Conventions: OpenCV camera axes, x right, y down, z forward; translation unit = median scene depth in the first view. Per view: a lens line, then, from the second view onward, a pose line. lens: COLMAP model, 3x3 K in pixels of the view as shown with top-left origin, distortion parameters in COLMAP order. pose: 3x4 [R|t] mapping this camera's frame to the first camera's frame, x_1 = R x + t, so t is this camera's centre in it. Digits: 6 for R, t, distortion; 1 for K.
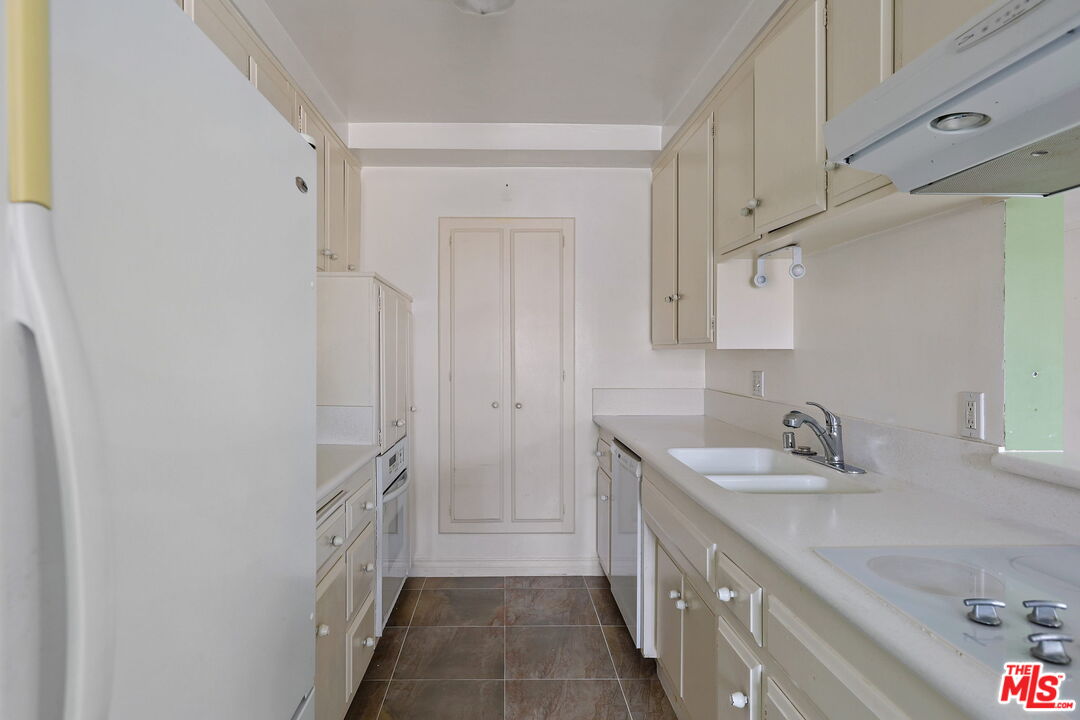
lens RADIAL K [[634.7, 0, 540.5], [0, 634.7, 361.0], [0, 0, 1]] dist [0.002358, -0.000089]
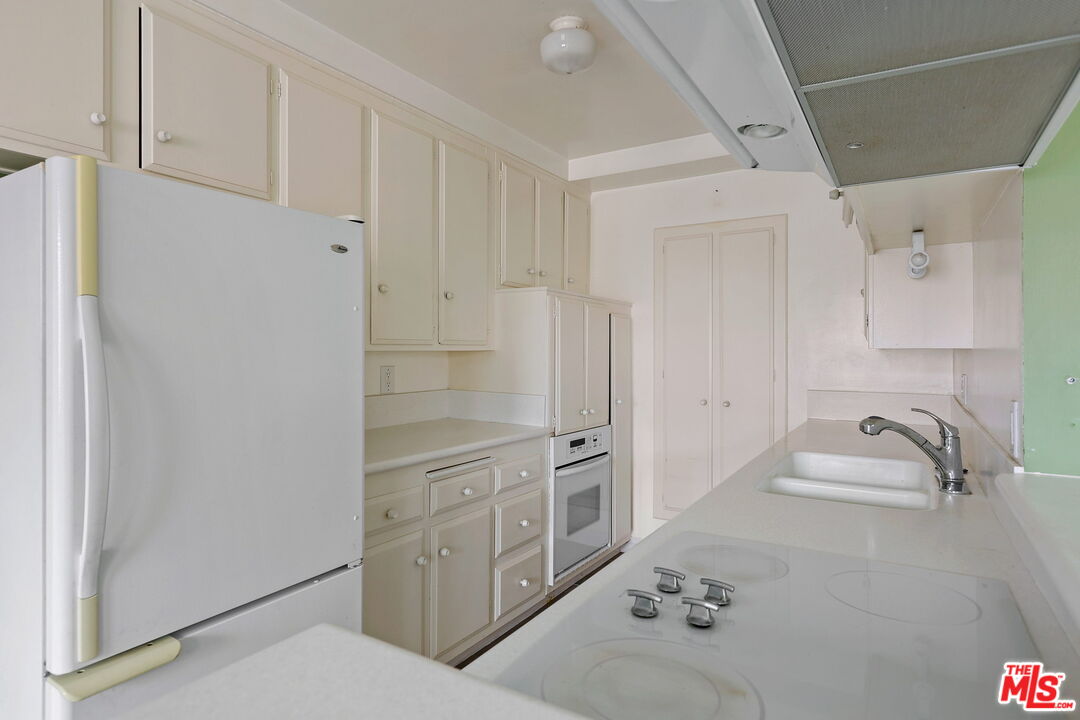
lens RADIAL K [[634.7, 0, 545.2], [0, 634.7, 354.8], [0, 0, 1]] dist [0.002358, -0.000089]
pose [[0.829580, 0.003459, -0.558377, 0.400494], [-0.008104, 0.999950, -0.005846, -0.000680], [0.558329, 0.009375, 0.829567, -0.020090]]
